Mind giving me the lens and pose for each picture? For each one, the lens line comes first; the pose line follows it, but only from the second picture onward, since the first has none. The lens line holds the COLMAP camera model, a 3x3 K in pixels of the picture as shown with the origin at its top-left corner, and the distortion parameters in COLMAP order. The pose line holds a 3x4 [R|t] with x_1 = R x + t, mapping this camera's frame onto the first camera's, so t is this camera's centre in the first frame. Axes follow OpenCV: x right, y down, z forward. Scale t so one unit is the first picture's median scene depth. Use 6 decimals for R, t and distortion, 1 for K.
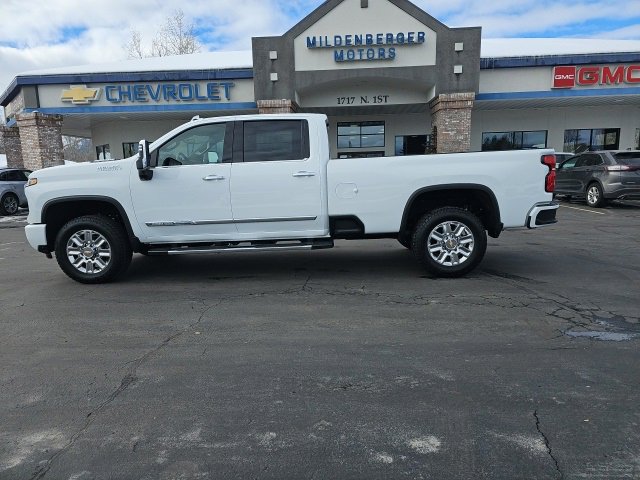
lens RADIAL K [[422.3, 0, 322.7], [0, 422.3, 245.2], [0, 0, 1]] dist [0.063779, -0.052091]
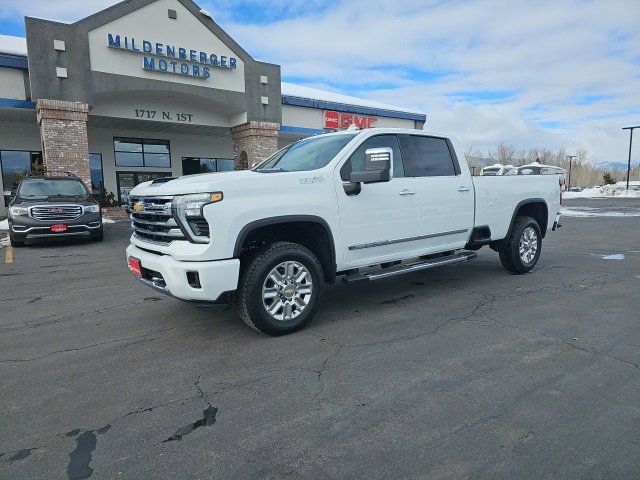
lens RADIAL K [[422.3, 0, 322.7], [0, 422.3, 245.2], [0, 0, 1]] dist [0.063779, -0.052091]
pose [[0.767168, -0.069128, 0.637711, -0.277543], [0.105739, 0.994204, -0.019433, -0.012298], [-0.632672, 0.082339, 0.770031, 0.112921]]
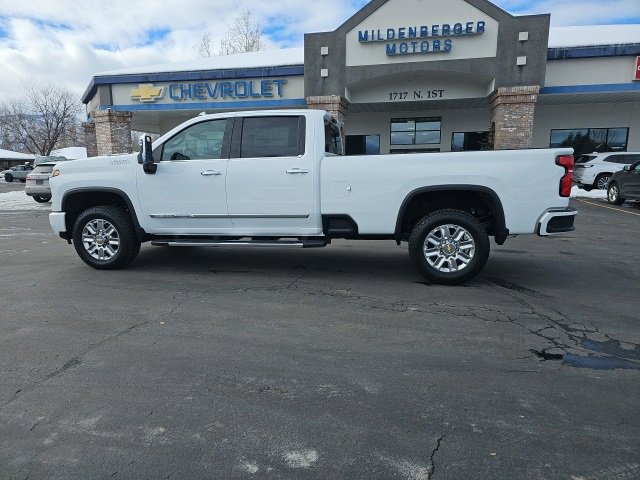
lens RADIAL K [[423.9, 0, 315.5], [0, 423.9, 245.9], [0, 0, 1]] dist [0.061482, -0.049642]
pose [[0.986010, 0.047955, -0.159642, 0.045219], [-0.046552, 0.998837, 0.012520, -0.002206], [0.160057, -0.004913, 0.987096, 0.007336]]
